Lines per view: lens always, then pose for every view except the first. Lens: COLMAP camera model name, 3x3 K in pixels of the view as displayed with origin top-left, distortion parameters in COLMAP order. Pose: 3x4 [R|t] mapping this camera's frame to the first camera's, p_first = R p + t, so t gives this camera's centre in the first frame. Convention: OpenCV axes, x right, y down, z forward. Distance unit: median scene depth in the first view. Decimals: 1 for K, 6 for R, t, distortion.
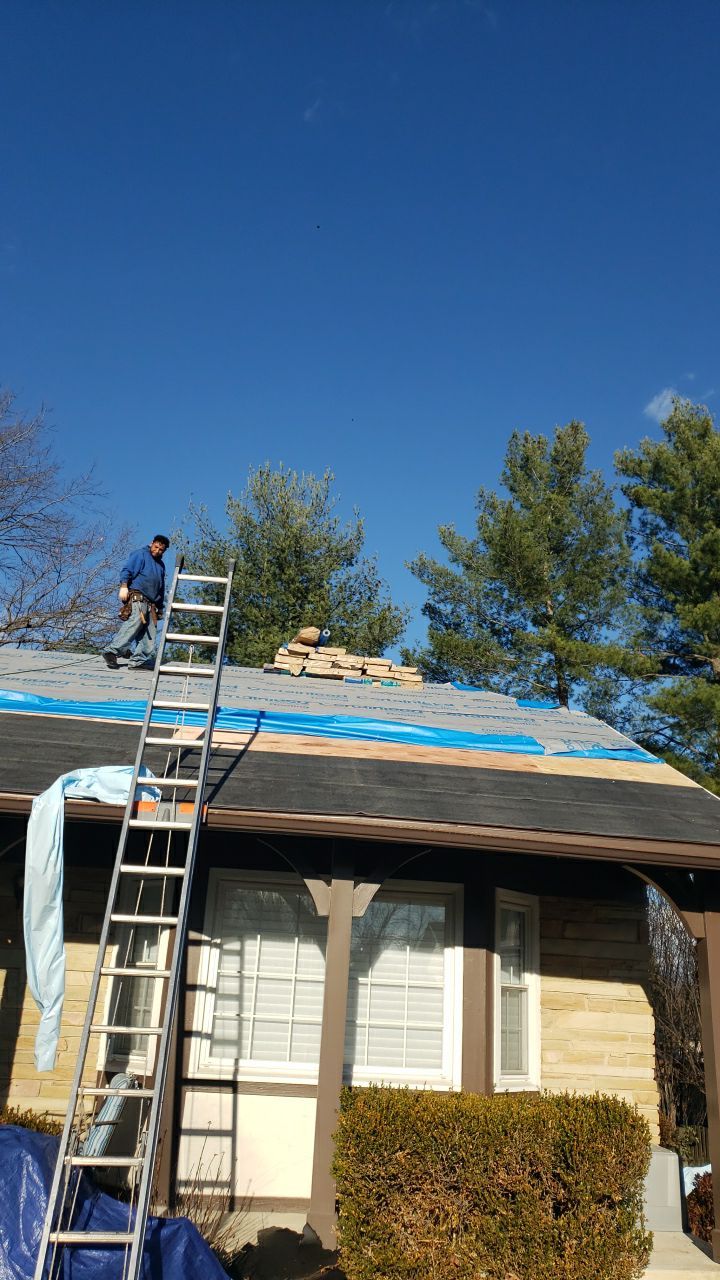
lens RADIAL K [[1003.7, 0, 373.2], [0, 1003.7, 639.2], [0, 0, 1]] dist [0.163141, -0.397341]
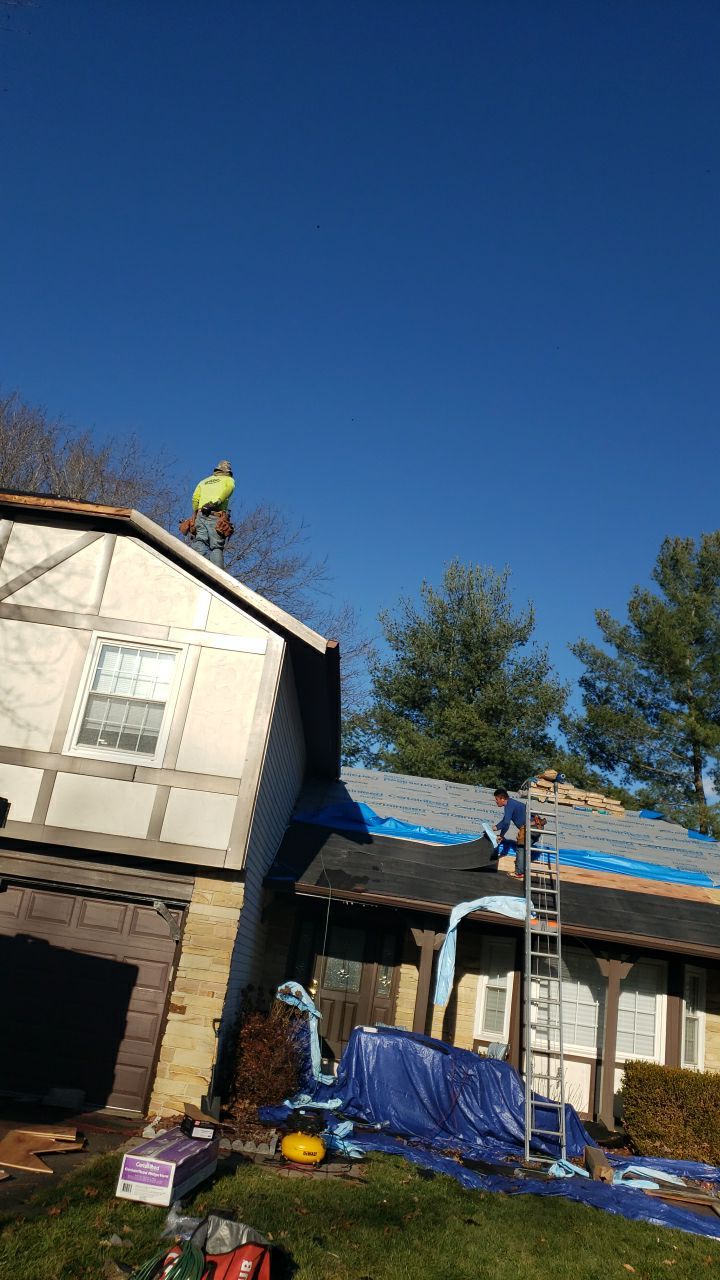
lens RADIAL K [[1017.3, 0, 366.2], [0, 1017.3, 628.2], [0, 0, 1]] dist [0.024985, 0.002434]
pose [[0.992178, 0.057585, -0.110754, -0.281774], [-0.056838, 0.998334, 0.009892, -0.349898], [0.111139, -0.003519, 0.993799, -0.910971]]
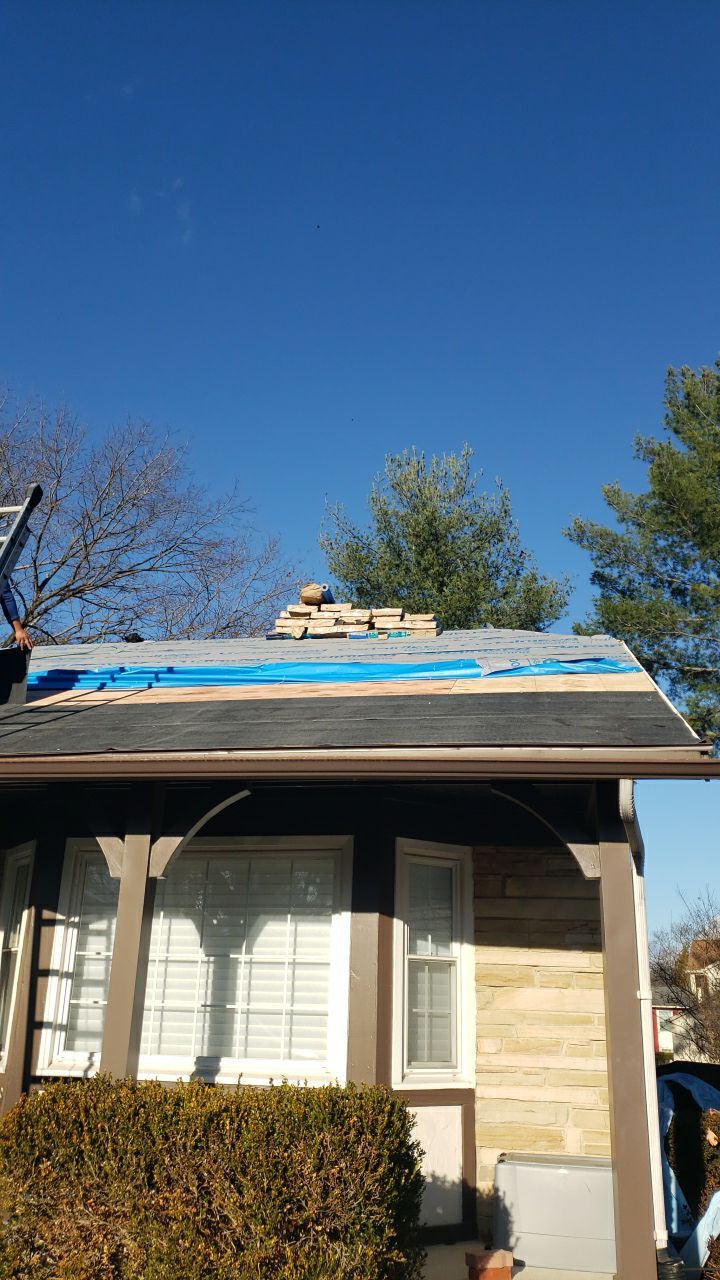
lens RADIAL K [[1010.0, 0, 349.9], [0, 1010.0, 645.4], [0, 0, 1]] dist [0.050767, -0.010738]
pose [[0.954904, -0.122026, -0.270679, 0.316572], [0.119912, 0.992485, -0.024400, 0.104195], [0.271622, -0.009158, 0.962360, 0.206733]]
